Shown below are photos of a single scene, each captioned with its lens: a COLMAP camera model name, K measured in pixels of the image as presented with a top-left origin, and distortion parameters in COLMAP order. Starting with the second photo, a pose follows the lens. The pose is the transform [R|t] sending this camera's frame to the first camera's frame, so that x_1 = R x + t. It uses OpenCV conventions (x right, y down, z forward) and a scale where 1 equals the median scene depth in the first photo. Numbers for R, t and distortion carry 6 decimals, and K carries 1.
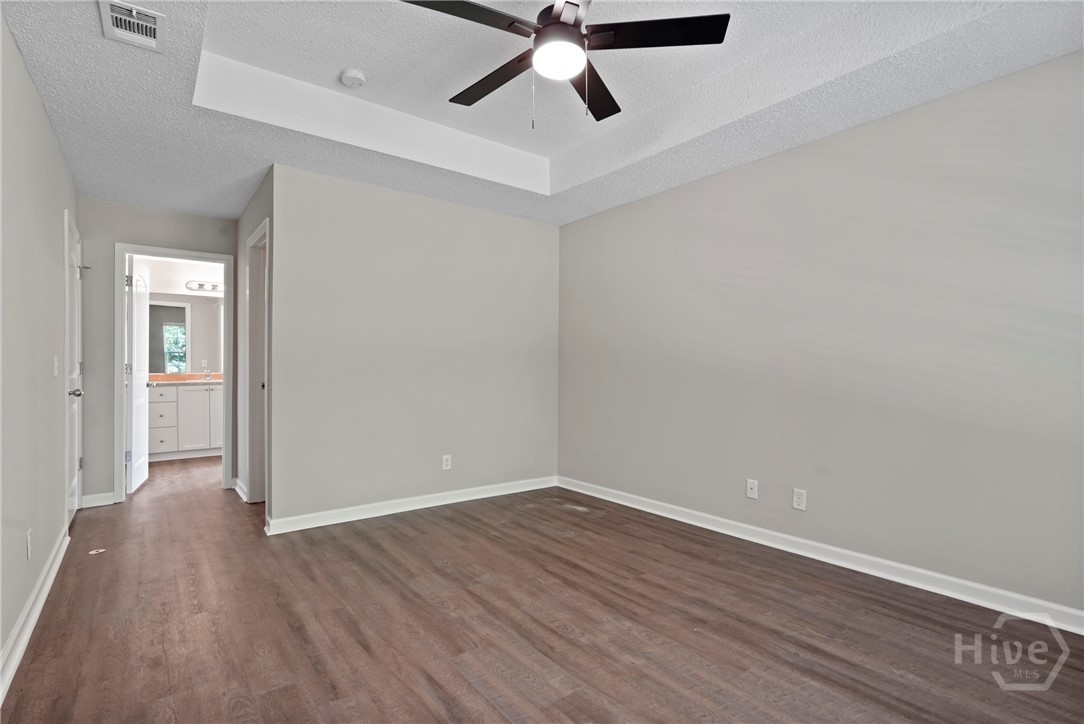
lens RADIAL K [[511.0, 0, 523.0], [0, 511.0, 367.4], [0, 0, 1]] dist [-0.000356, 0.000849]
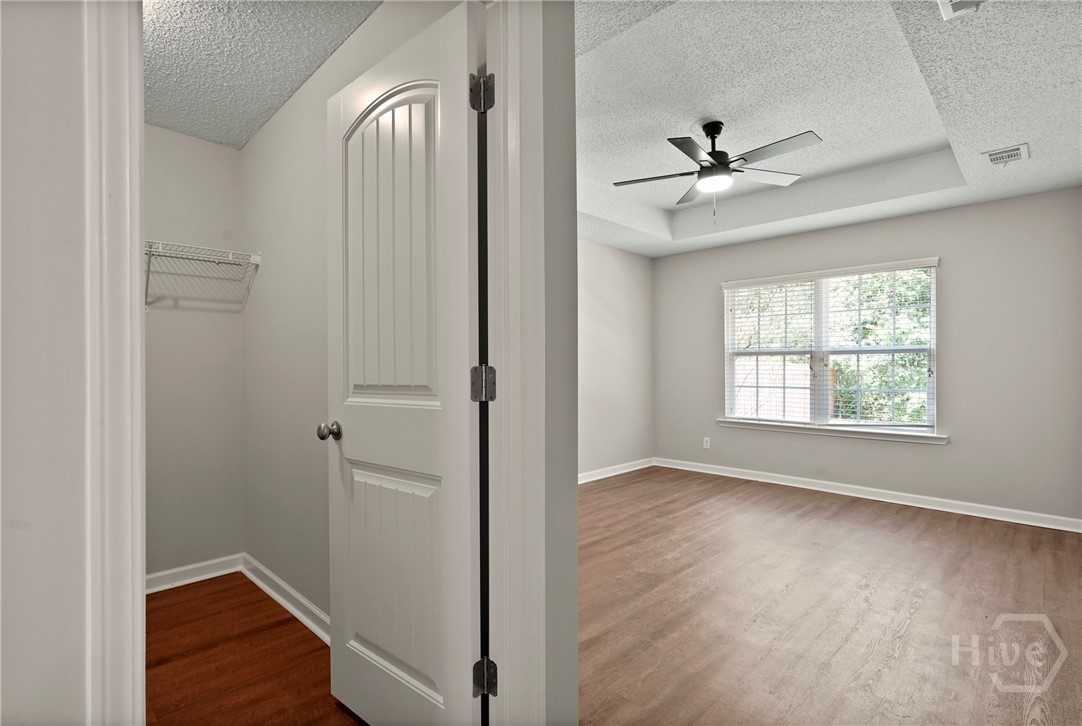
lens RADIAL K [[523.1, 0, 550.7], [0, 523.1, 375.6], [0, 0, 1]] dist [0.004293, 0.001545]
pose [[-0.173310, -0.012241, 0.984791, -1.177041], [0.003576, 0.999908, 0.013058, -0.010416], [-0.984861, 0.005785, -0.173250, 1.456663]]
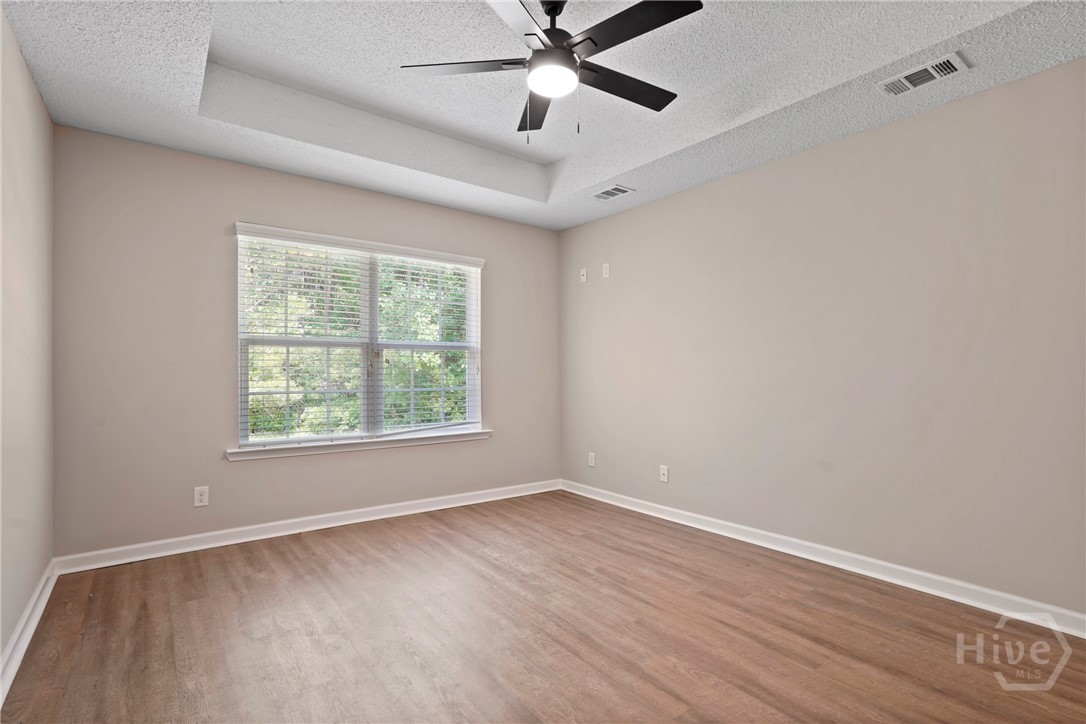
lens RADIAL K [[518.4, 0, 531.4], [0, 518.4, 368.6], [0, 0, 1]] dist [-0.001181, 0.000698]
pose [[-0.999795, -0.003643, -0.019918, 0.108610], [-0.003751, 0.999978, 0.005387, -0.008760], [0.019898, 0.005461, -0.999787, 1.674597]]
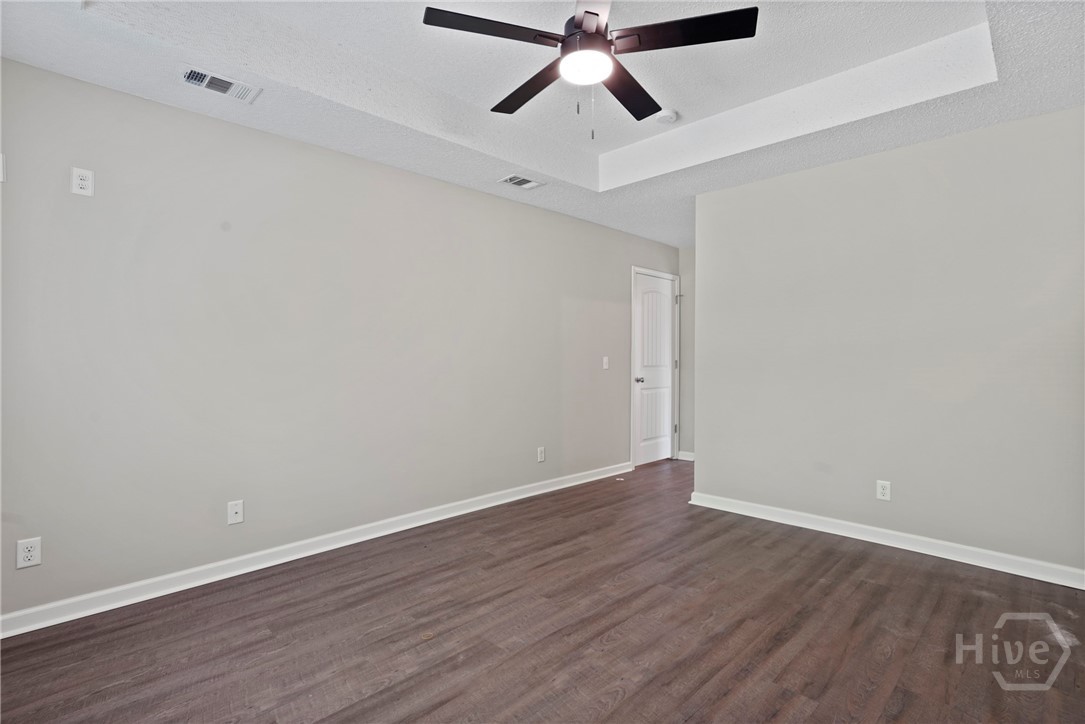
lens RADIAL K [[519.2, 0, 550.4], [0, 519.2, 358.1], [0, 0, 1]] dist [-0.001078, 0.000124]
pose [[0.168599, -0.005638, -0.985669, 0.870413], [-0.001332, 0.999981, -0.005948, -0.008534], [0.985684, 0.002315, 0.168588, 0.619845]]
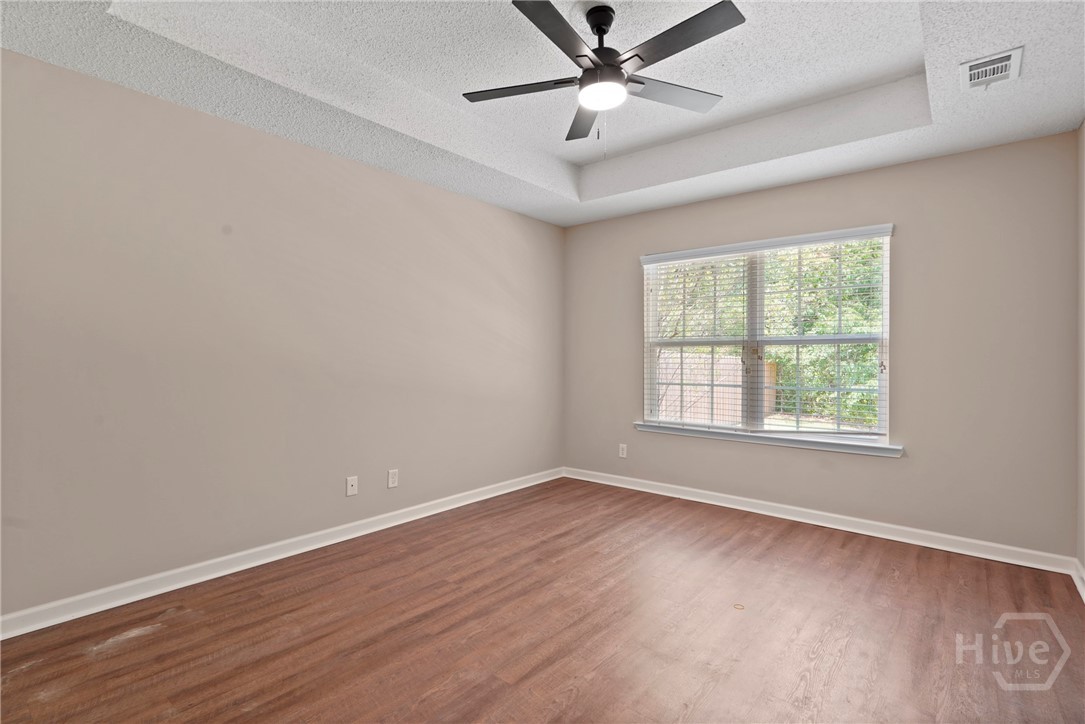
lens RADIAL K [[522.6, 0, 551.3], [0, 522.6, 366.3], [0, 0, 1]] dist [-0.001769, 0.000496]
pose [[-0.258240, -0.011721, 0.966010, -0.813713], [-0.003701, 0.999931, 0.011143, -0.009851], [-0.966074, -0.000698, -0.258266, 1.141149]]
